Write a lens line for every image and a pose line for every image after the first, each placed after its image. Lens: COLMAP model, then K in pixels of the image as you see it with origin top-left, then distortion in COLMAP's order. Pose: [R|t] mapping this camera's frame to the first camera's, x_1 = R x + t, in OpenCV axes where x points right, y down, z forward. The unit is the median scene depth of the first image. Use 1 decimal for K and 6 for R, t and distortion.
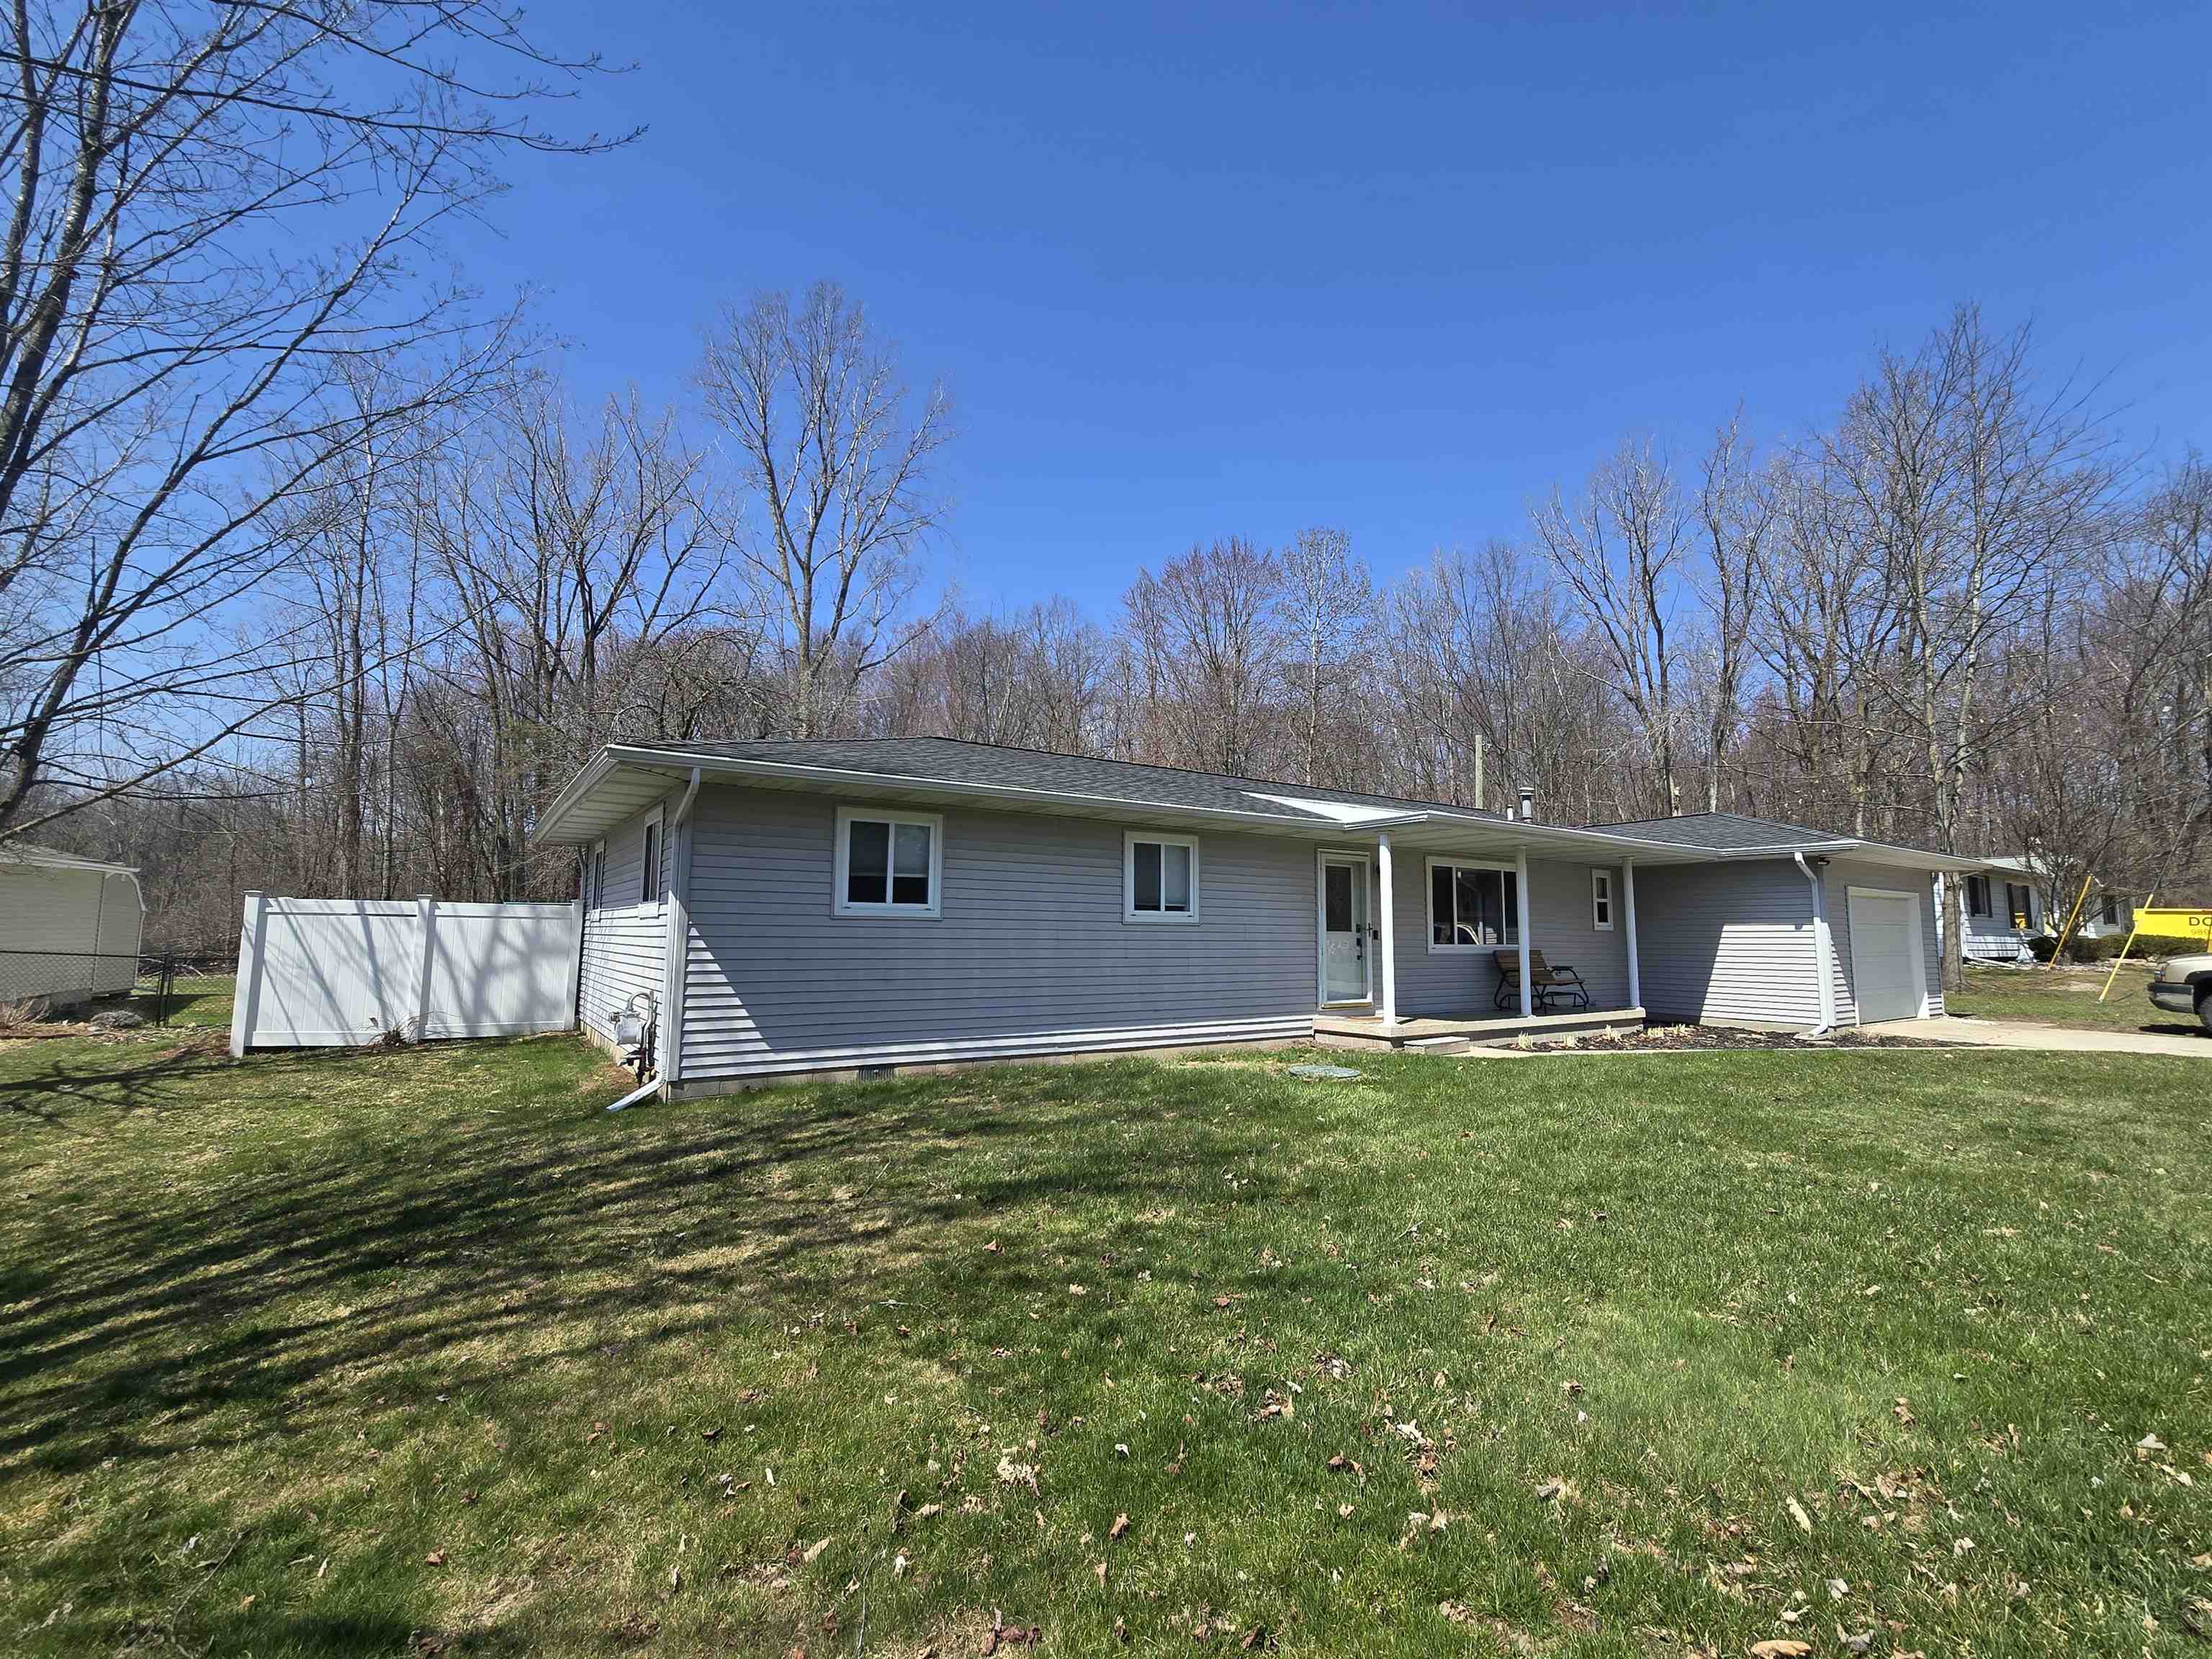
lens RADIAL K [[974.0, 0, 1106.0], [0, 974.0, 829.5], [0, 0, 1]] dist [0.000371, 0.000076]
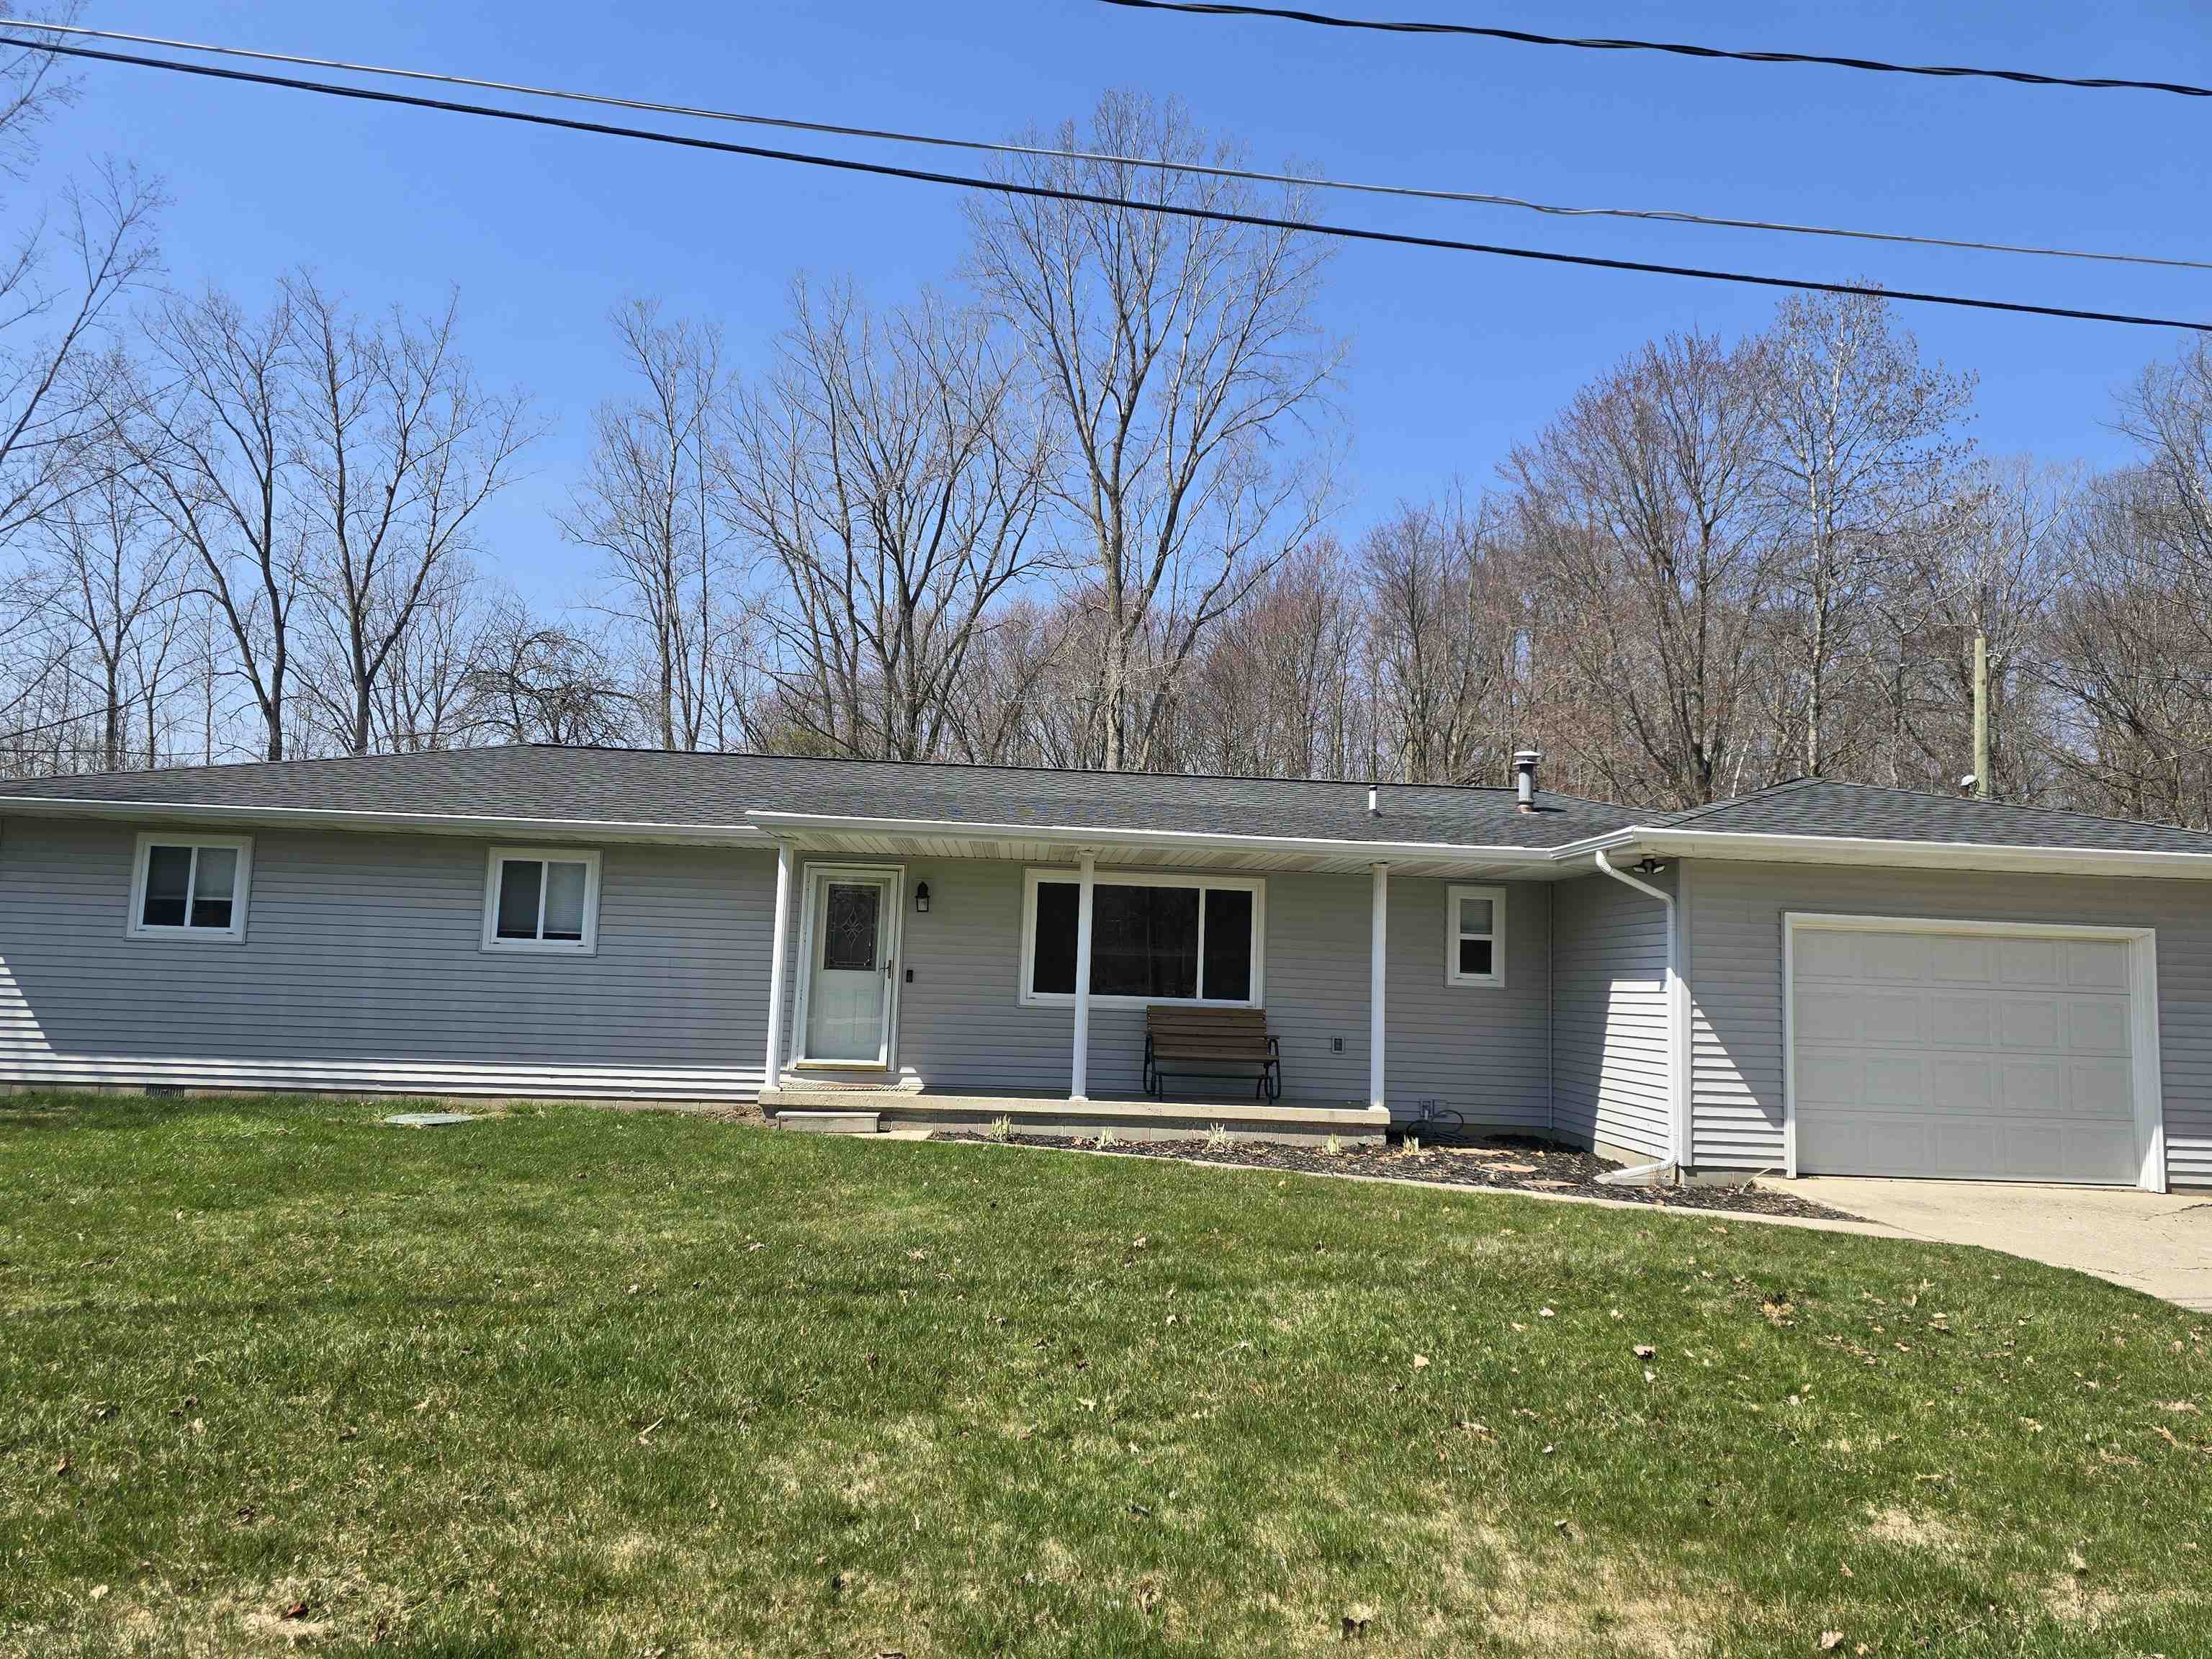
lens RADIAL K [[1458.8, 0, 1106.0], [0, 1458.8, 829.5], [0, 0, 1]] dist [0.032606, 0.001285]
pose [[0.855135, -0.029225, -0.517581, 1.168088], [0.026753, 0.999567, -0.012240, 0.016411], [0.517714, -0.003380, 0.855547, 0.153278]]
